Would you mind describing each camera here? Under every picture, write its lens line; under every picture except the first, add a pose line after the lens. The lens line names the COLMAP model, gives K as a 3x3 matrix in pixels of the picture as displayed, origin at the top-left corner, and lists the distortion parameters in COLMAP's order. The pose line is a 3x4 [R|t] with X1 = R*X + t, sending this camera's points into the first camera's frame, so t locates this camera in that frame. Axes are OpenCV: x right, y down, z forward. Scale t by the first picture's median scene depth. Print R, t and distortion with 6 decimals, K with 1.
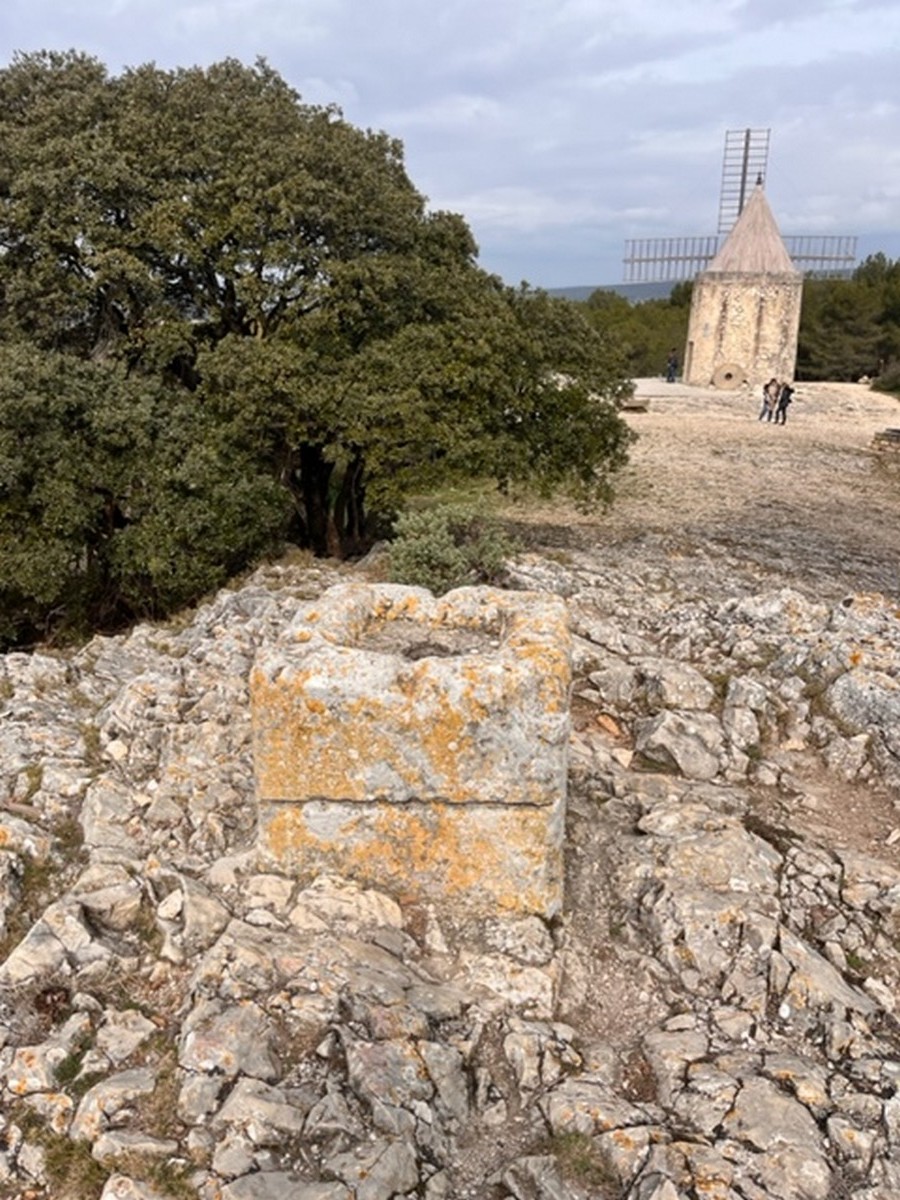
lens RADIAL K [[942.6, 0, 461.4], [0, 942.6, 599.7], [0, 0, 1]] dist [0.051045, -0.079685]
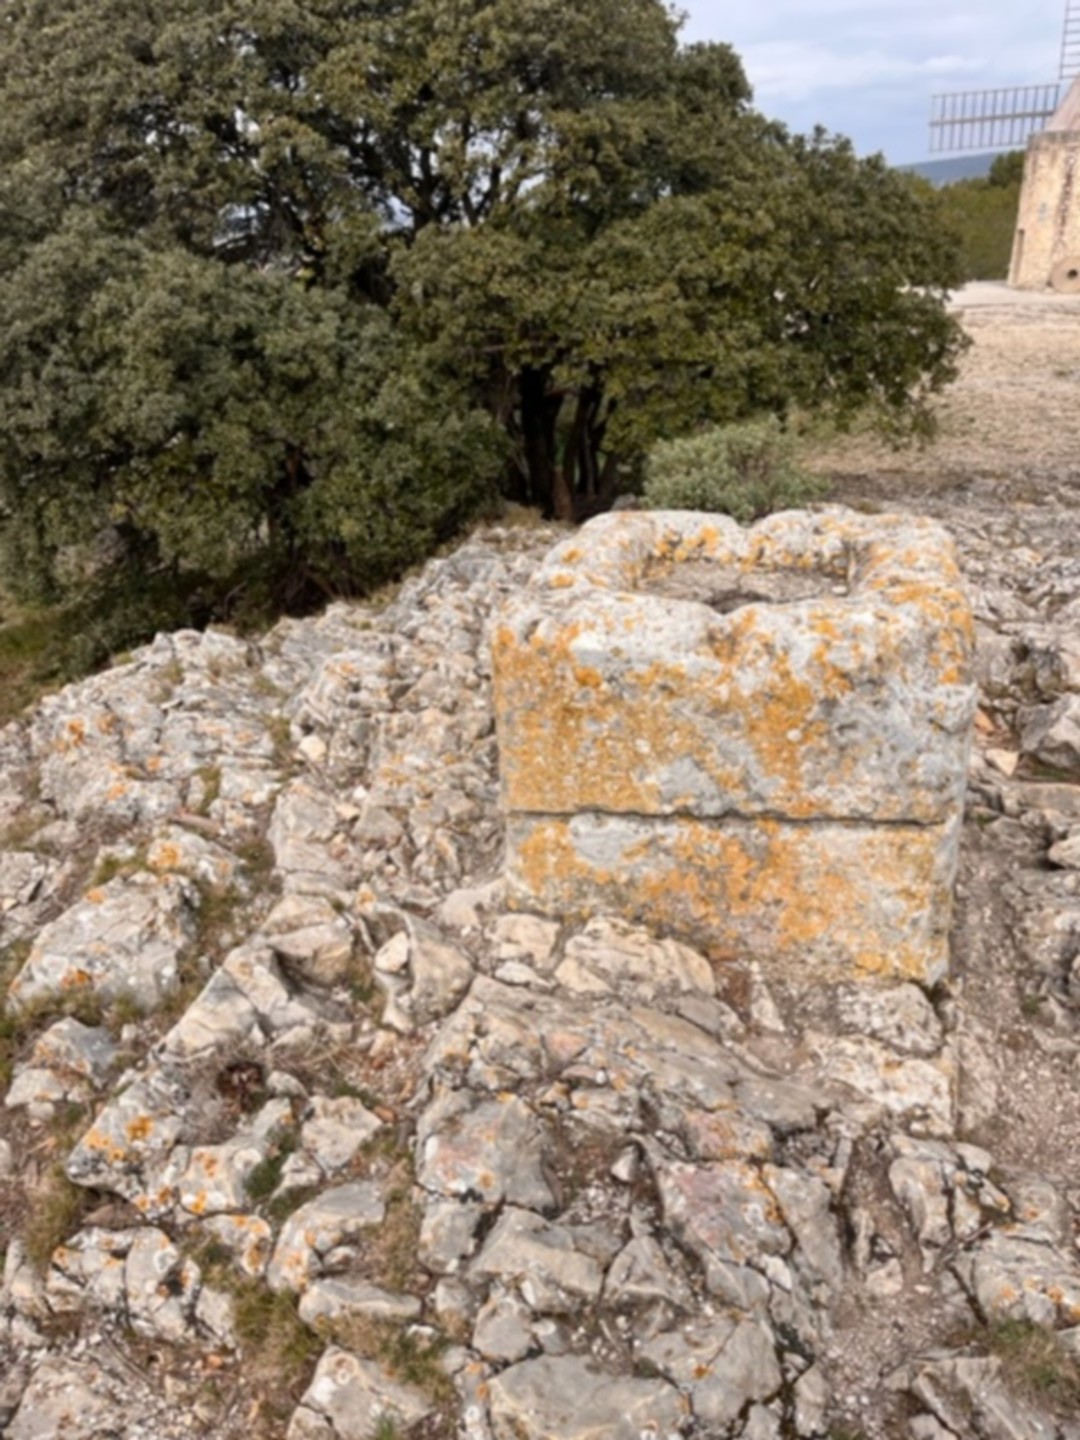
lens RADIAL K [[1131.1, 0, 544.5], [0, 1131.1, 718.9], [0, 0, 1]] dist [0.051045, -0.079685]
pose [[0.989605, -0.002677, -0.143788, -0.058886], [0.019440, 0.993140, 0.115304, 0.041886], [0.142493, -0.116900, 0.982868, 0.164974]]
